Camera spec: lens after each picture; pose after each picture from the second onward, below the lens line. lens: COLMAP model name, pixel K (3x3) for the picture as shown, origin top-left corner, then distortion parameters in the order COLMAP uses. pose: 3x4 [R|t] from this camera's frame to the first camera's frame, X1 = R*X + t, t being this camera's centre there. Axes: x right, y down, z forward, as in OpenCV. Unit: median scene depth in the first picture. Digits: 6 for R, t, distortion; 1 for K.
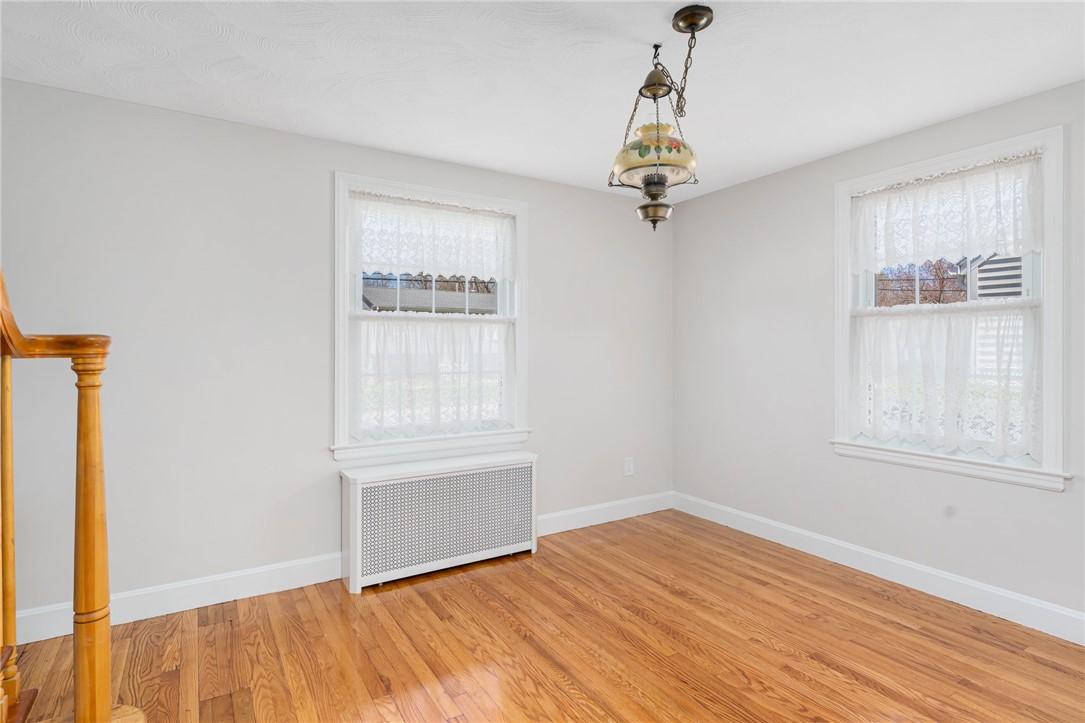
lens RADIAL K [[553.8, 0, 537.4], [0, 553.8, 346.8], [0, 0, 1]] dist [0.014903, -0.000315]
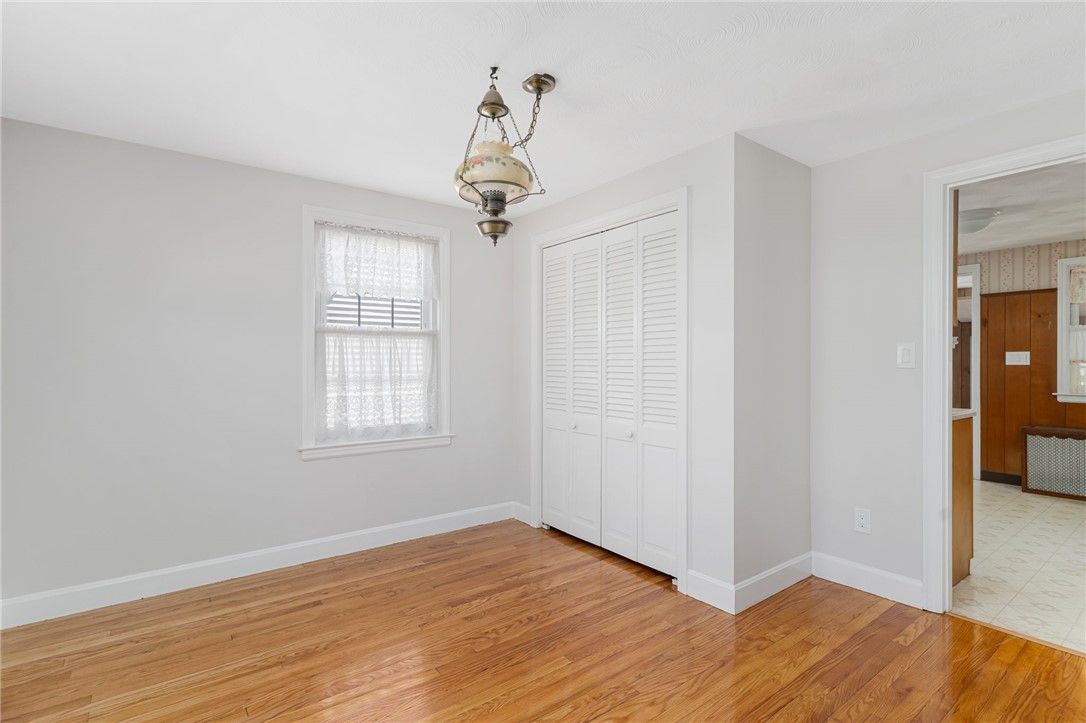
lens RADIAL K [[519.4, 0, 543.0], [0, 519.4, 361.5], [0, 0, 1]] dist [-0.000448, 0.000394]
pose [[-0.090313, 0.001686, 0.995912, -0.617074], [-0.003274, 0.999993, -0.001989, 0.006383], [-0.995908, -0.003440, -0.090307, 0.809881]]
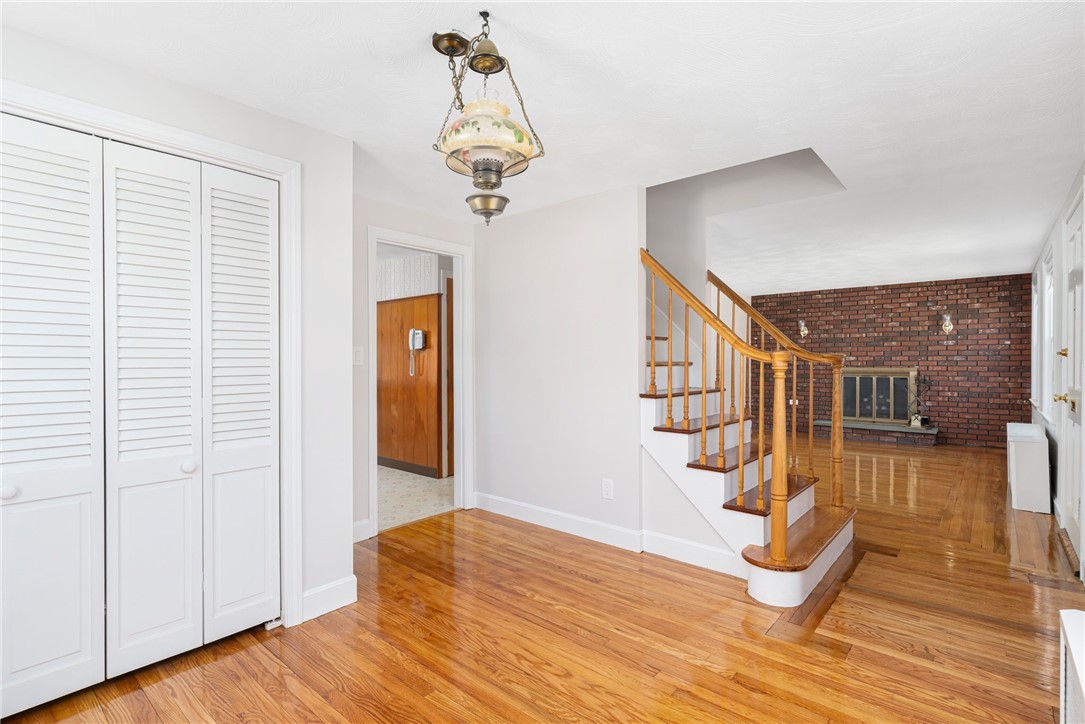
lens RADIAL K [[518.9, 0, 542.5], [0, 518.9, 362.0], [0, 0, 1]] dist [-0.000448, 0.000394]
pose [[-0.951445, 0.003142, -0.307802, 0.309740], [0.002785, 0.999995, 0.001598, 0.005511], [0.307805, 0.000663, -0.951449, 1.468054]]
